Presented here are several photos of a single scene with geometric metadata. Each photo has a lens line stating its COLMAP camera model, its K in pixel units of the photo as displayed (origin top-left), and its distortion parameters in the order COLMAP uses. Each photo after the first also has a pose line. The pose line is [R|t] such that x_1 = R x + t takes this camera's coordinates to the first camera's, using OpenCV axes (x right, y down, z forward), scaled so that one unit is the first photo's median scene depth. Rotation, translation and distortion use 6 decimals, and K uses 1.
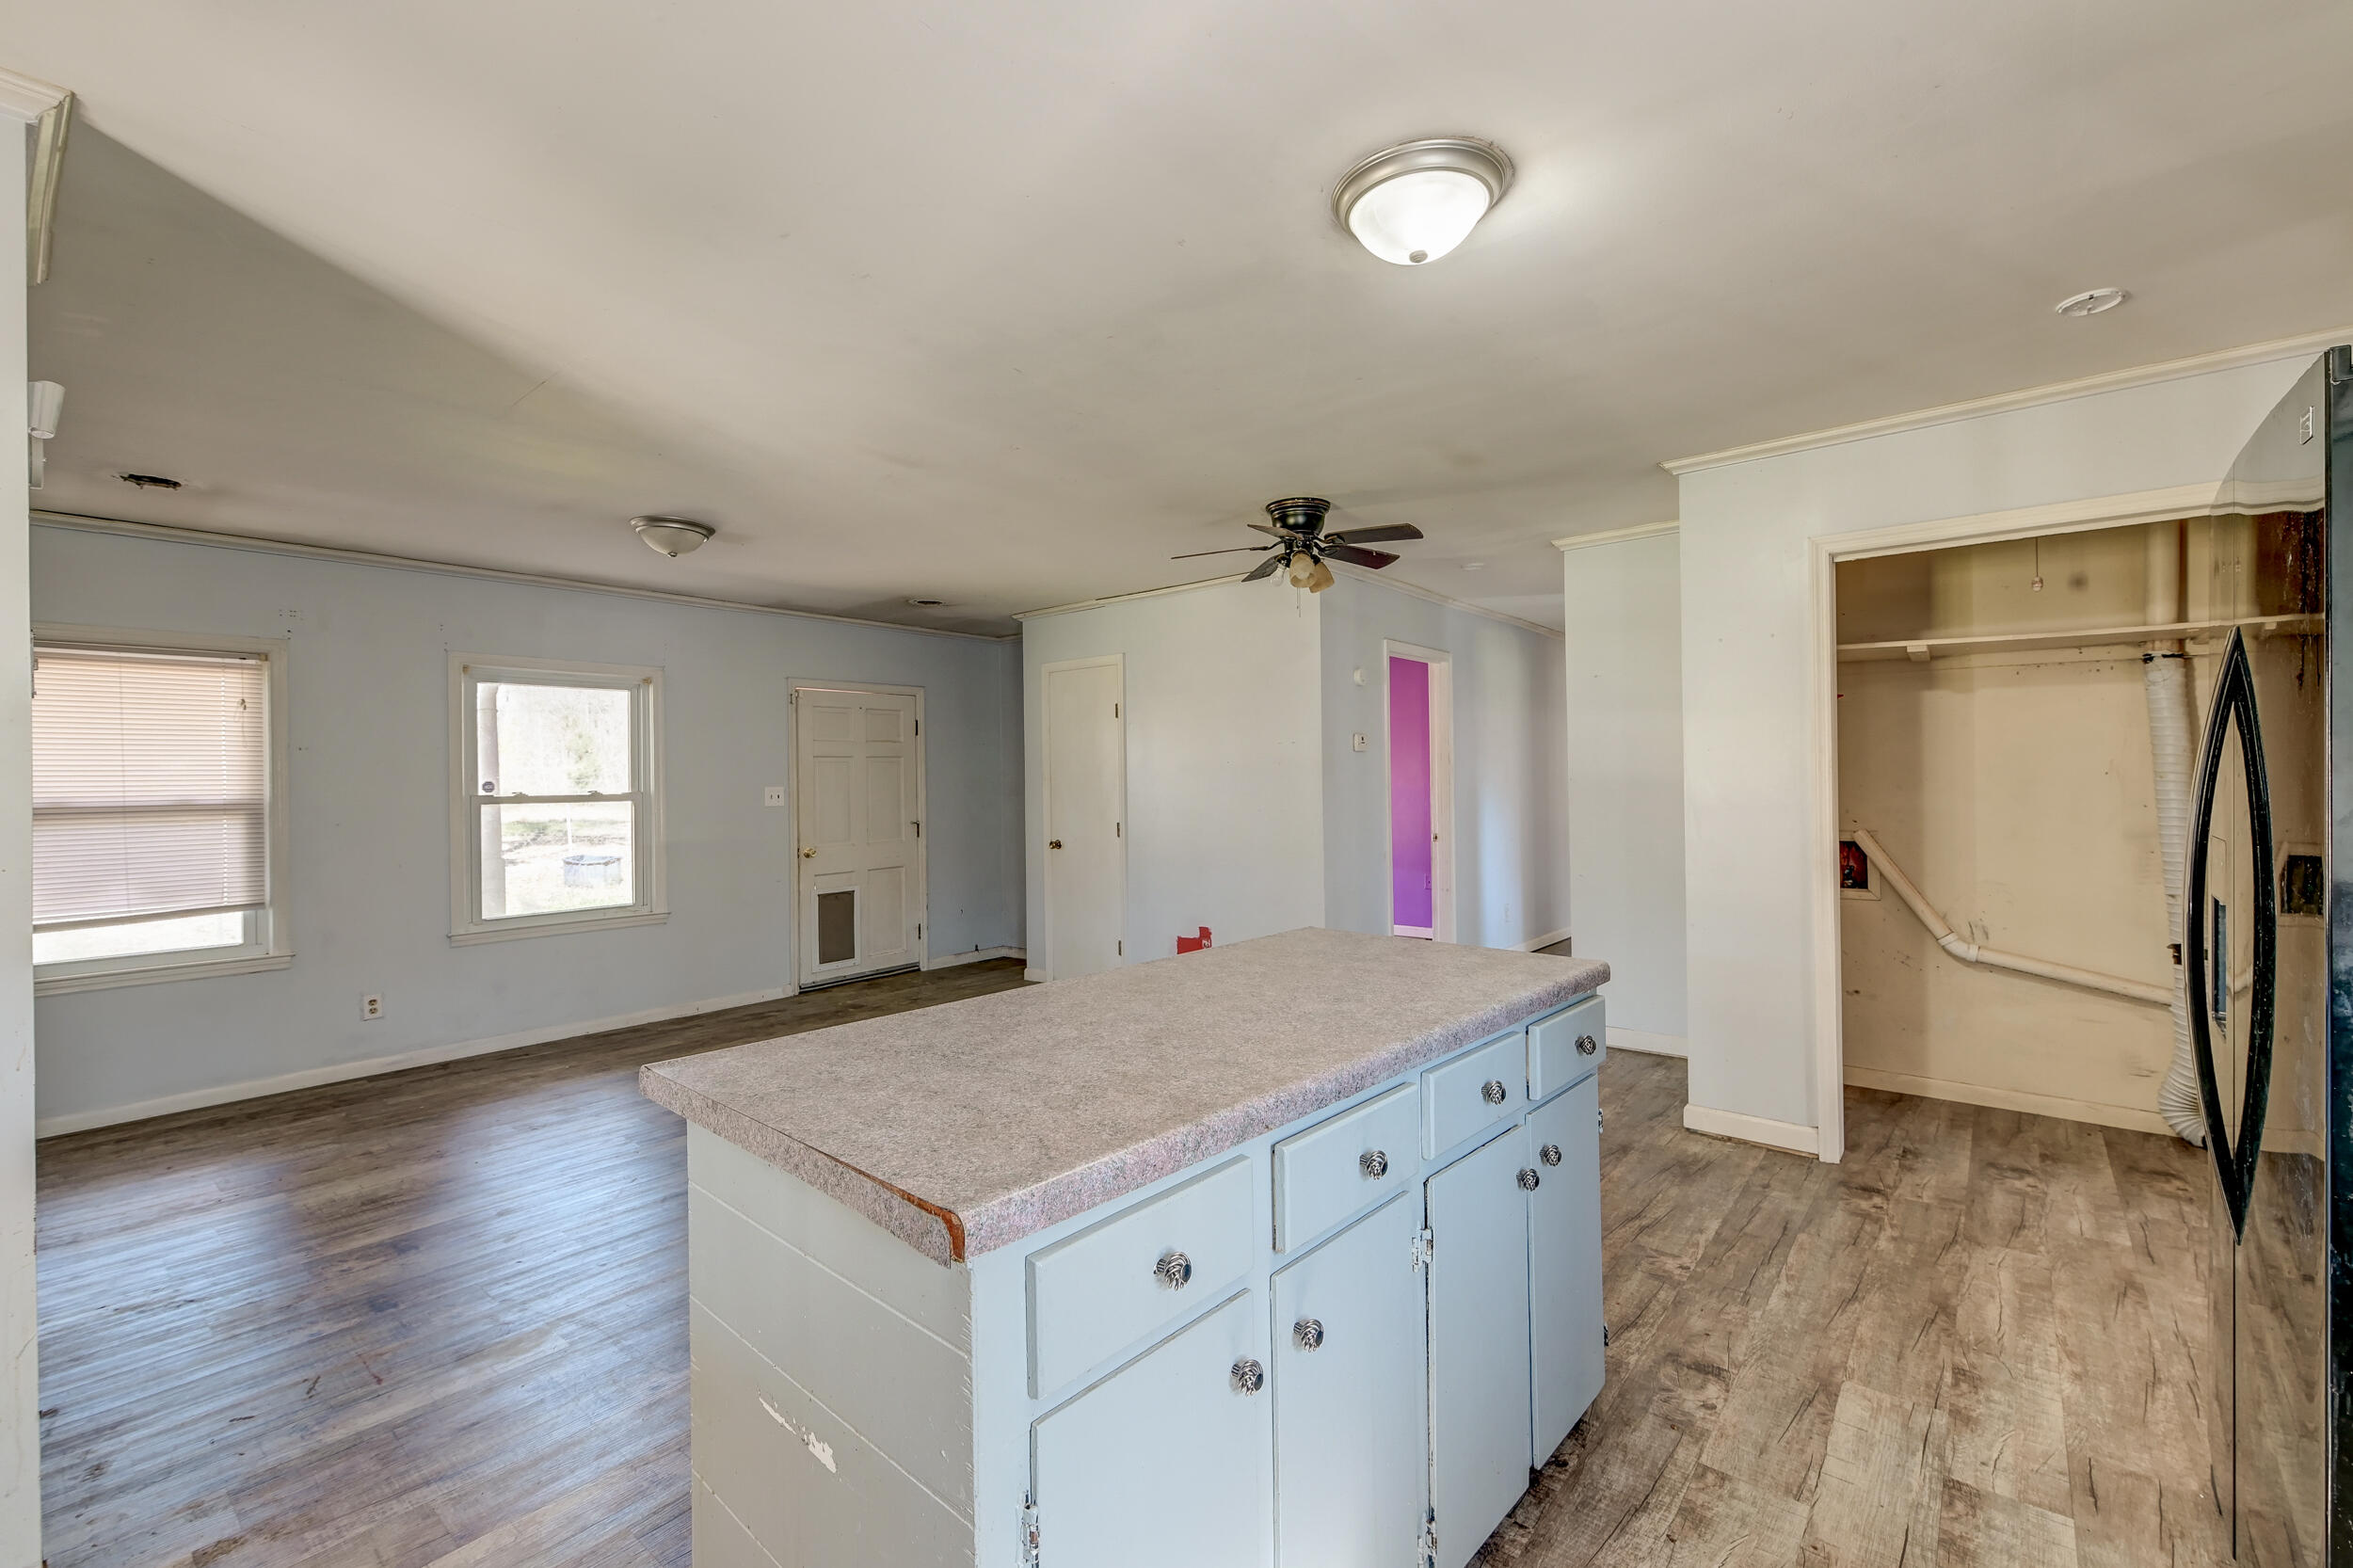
lens RADIAL K [[993.1, 0, 1179.8], [0, 993.1, 784.5], [0, 0, 1]] dist [0.003827, -0.000107]
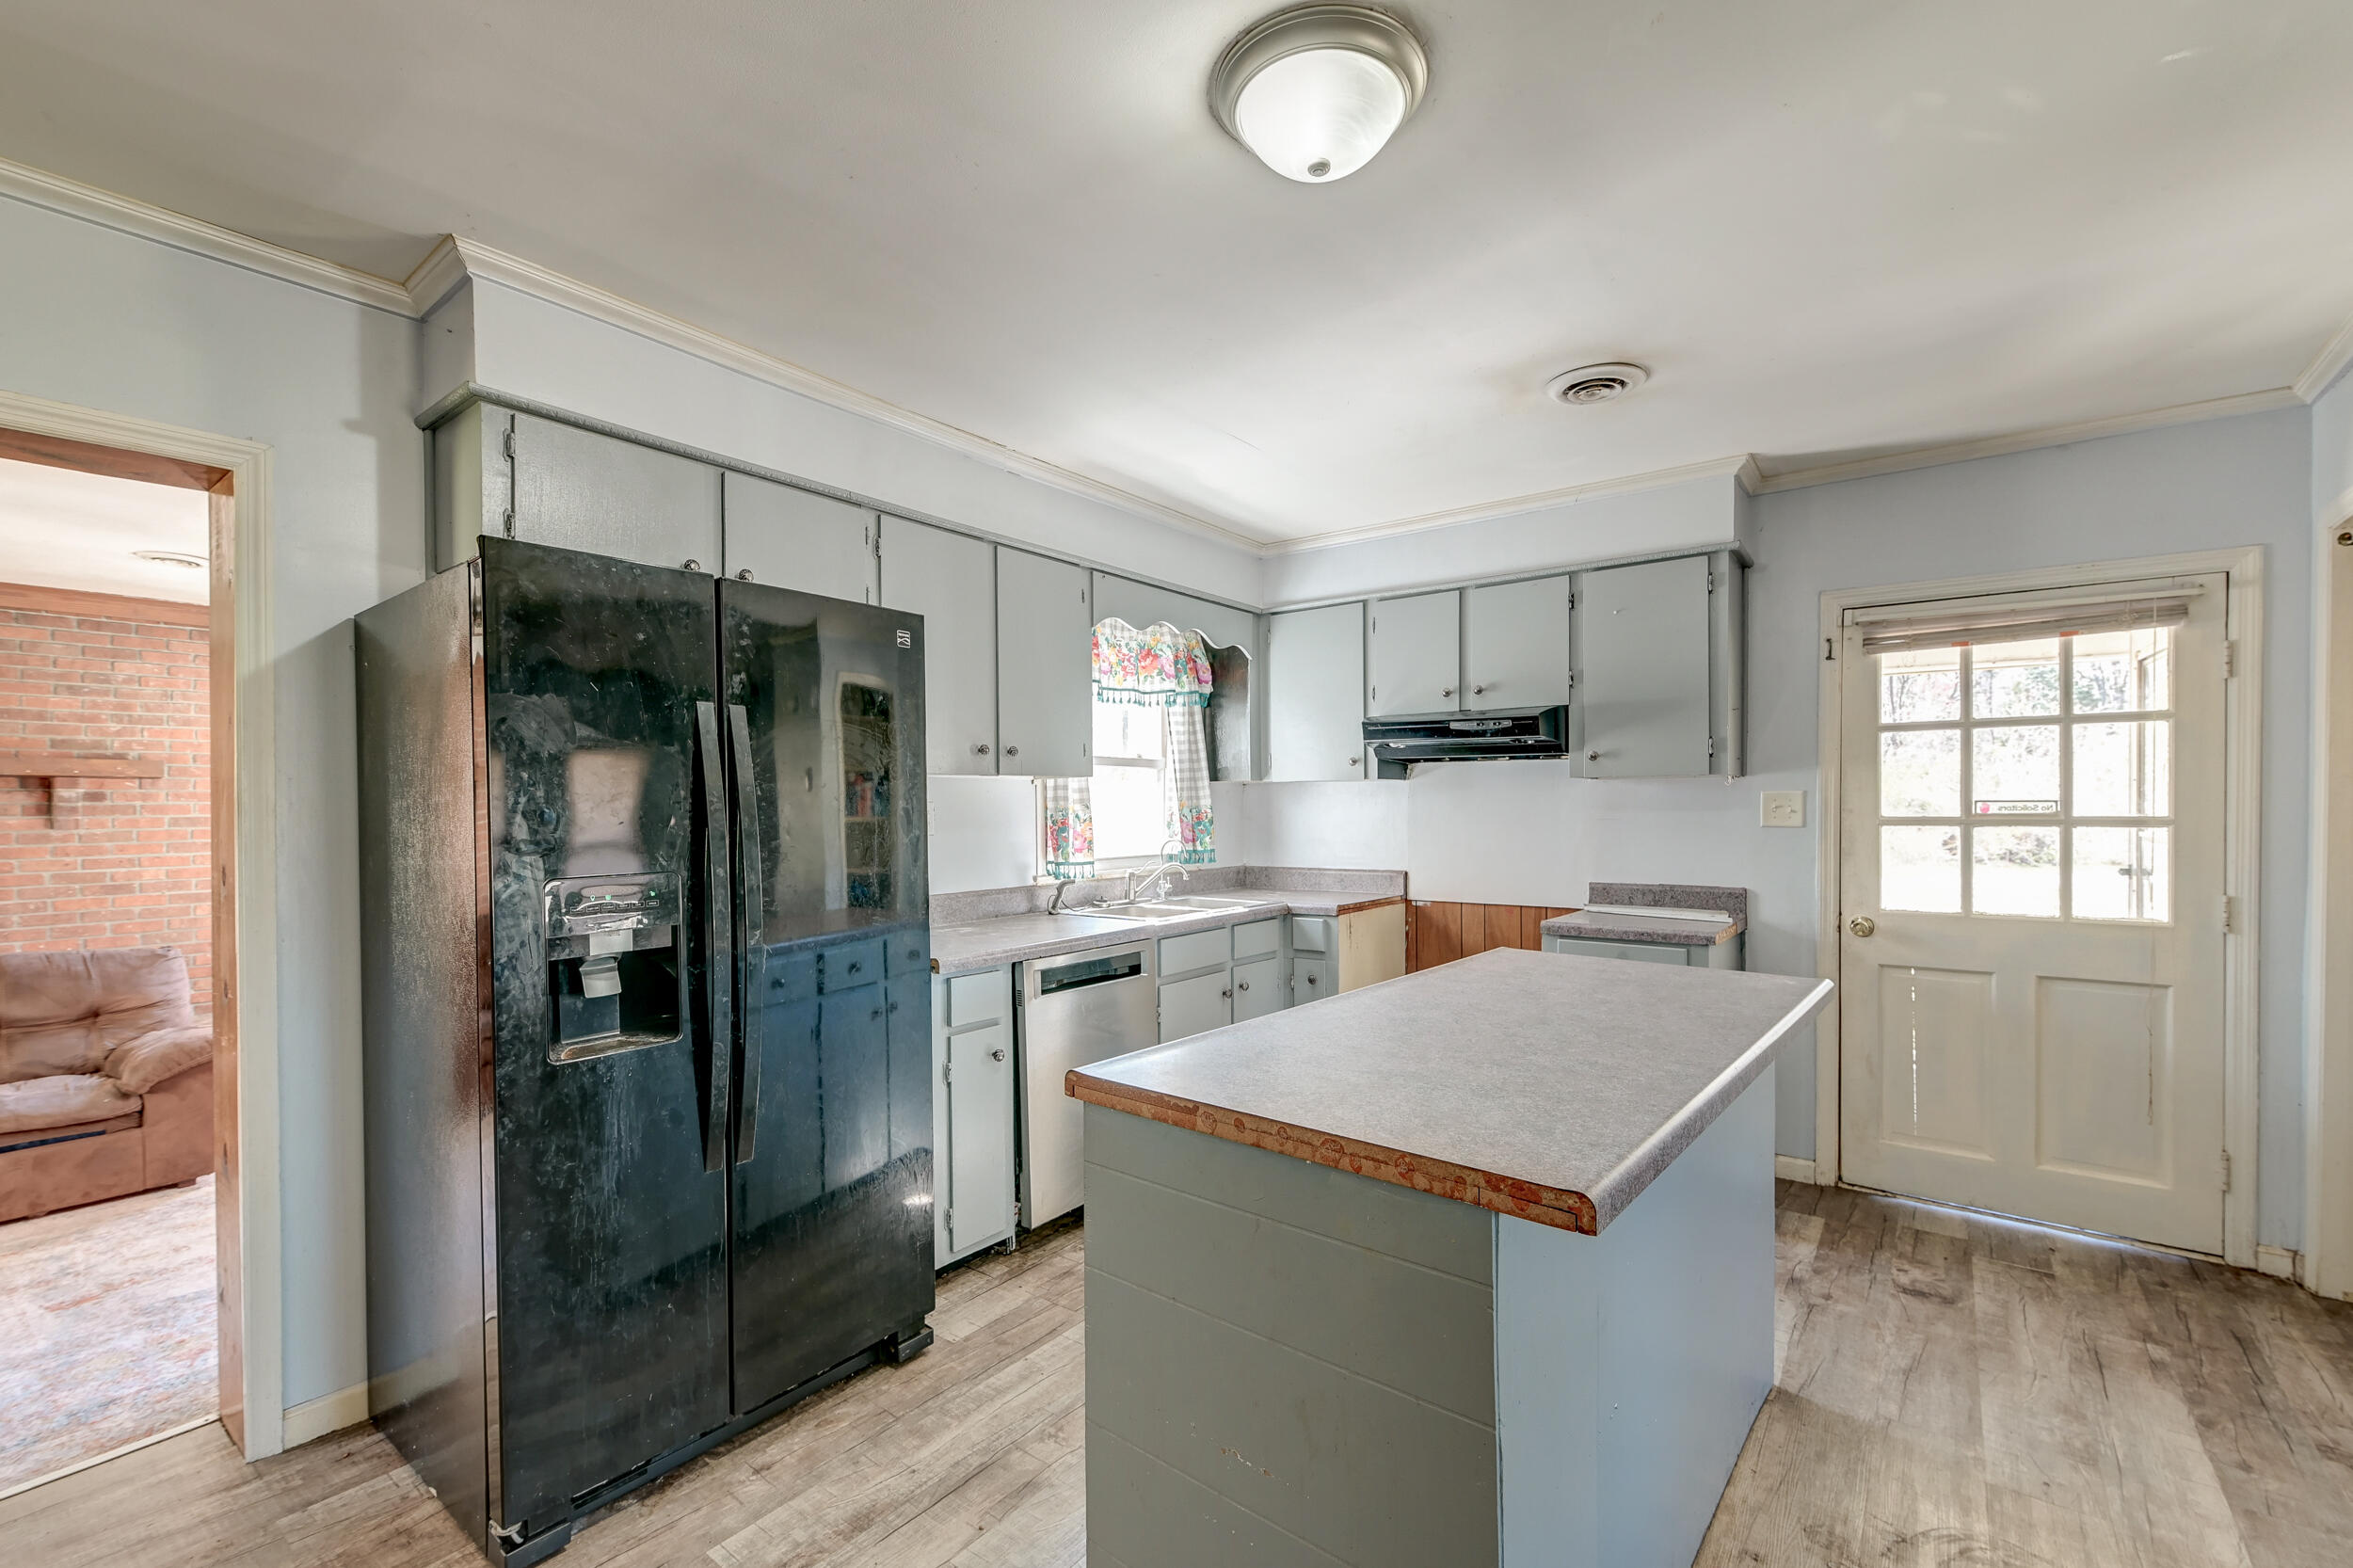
lens RADIAL K [[988.1, 0, 1183.3], [0, 988.1, 818.8], [0, 0, 1]] dist [0.020800, -0.008475]
pose [[-0.999139, 0.018790, -0.036994, 0.171128], [0.018048, 0.999631, 0.020303, -0.008477], [0.037362, 0.019618, -0.999109, 0.788920]]
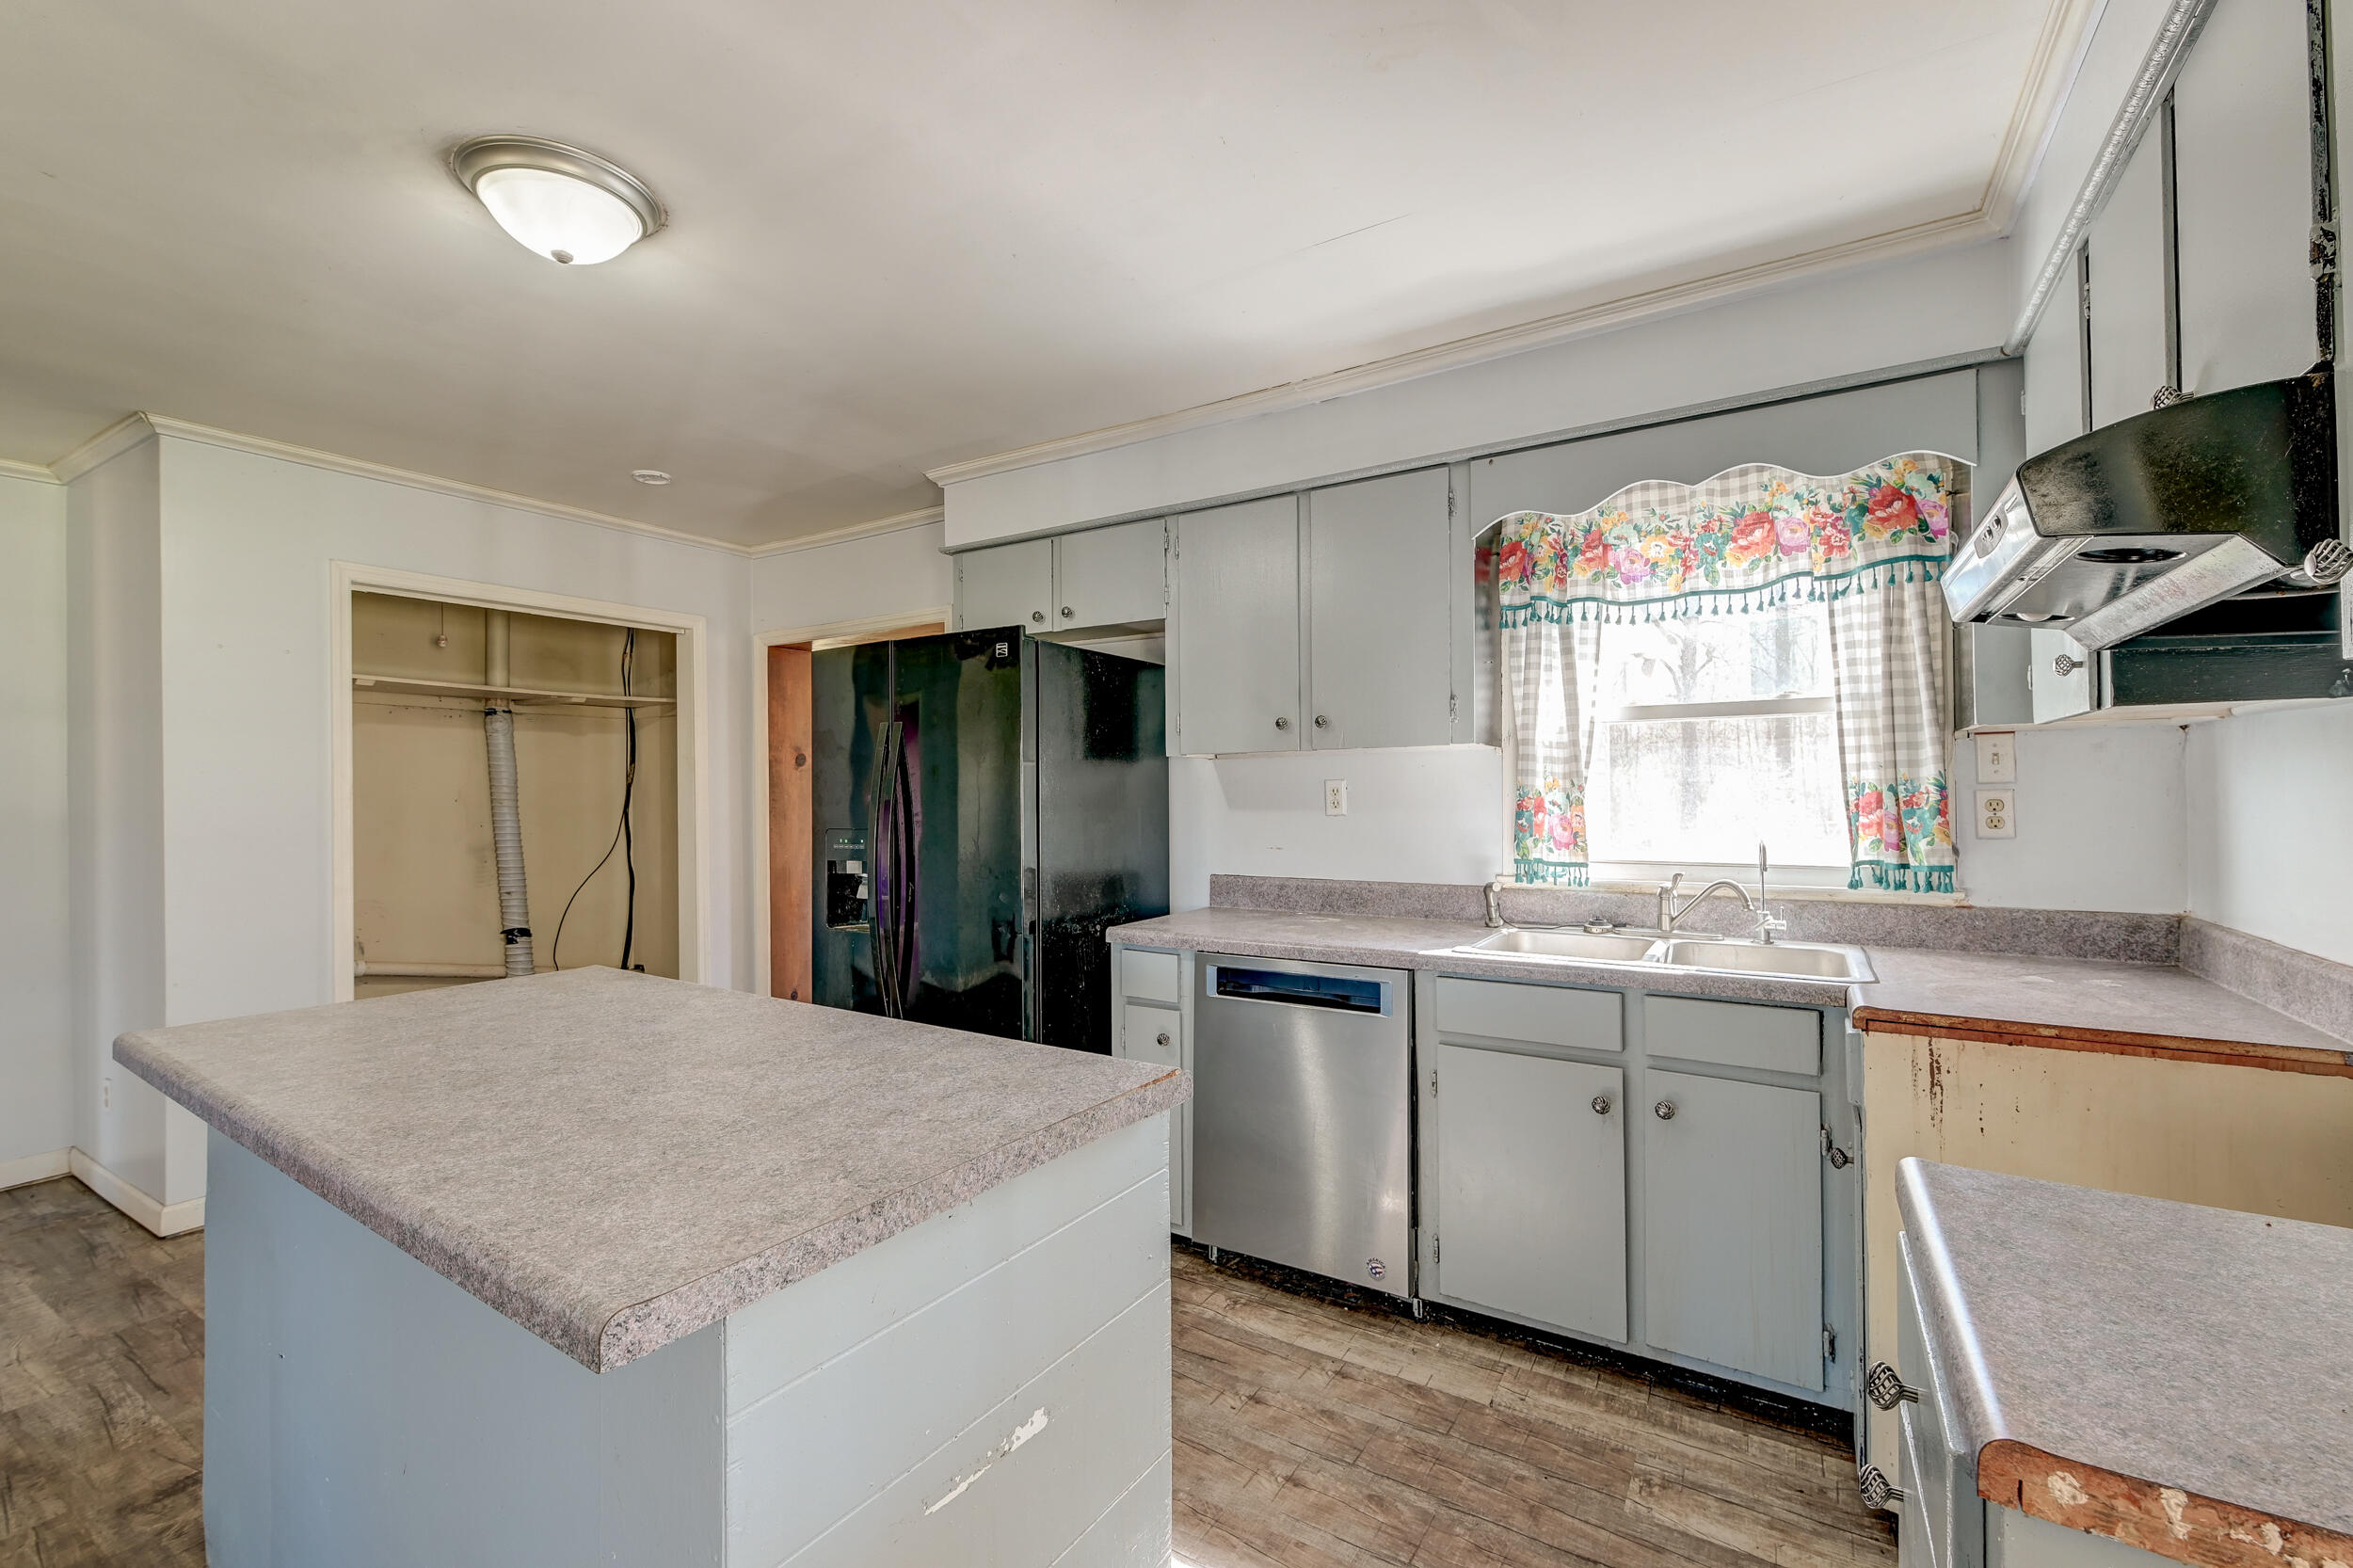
lens RADIAL K [[993.1, 0, 1179.8], [0, 993.1, 784.5], [0, 0, 1]] dist [0.003827, -0.000107]
pose [[-0.135310, 0.017851, 0.990643, -0.344304], [0.017744, 0.999721, -0.015591, 0.003120], [-0.990644, 0.015468, -0.135589, 0.234899]]
